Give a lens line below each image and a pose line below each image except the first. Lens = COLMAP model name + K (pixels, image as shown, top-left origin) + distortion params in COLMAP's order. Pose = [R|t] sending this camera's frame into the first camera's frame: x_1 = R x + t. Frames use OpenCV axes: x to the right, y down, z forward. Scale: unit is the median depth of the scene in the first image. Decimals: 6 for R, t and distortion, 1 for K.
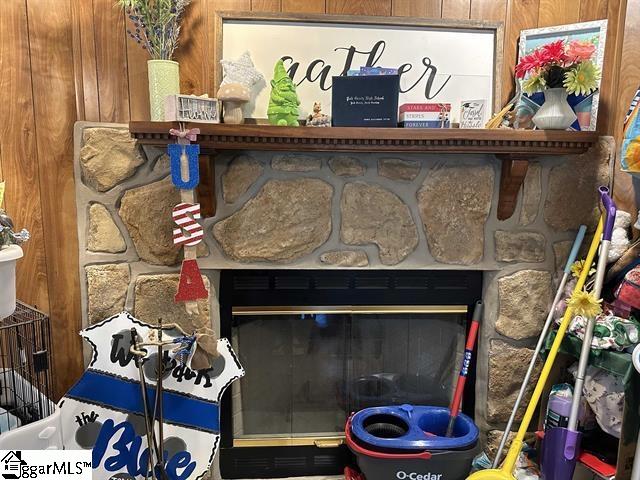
lens RADIAL K [[449.7, 0, 319.4], [0, 449.7, 237.9], [0, 0, 1]] dist [0.089862, -0.134484]
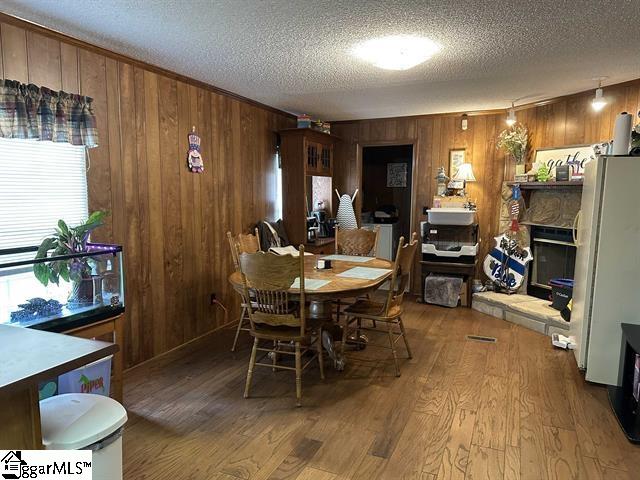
lens RADIAL K [[449.7, 0, 319.4], [0, 449.7, 237.9], [0, 0, 1]] dist [0.089862, -0.134484]
pose [[0.301776, 0.087965, -0.949312, 2.500158], [-0.139997, 0.989029, 0.047141, 0.225814], [0.943044, 0.118674, 0.310781, -1.465832]]
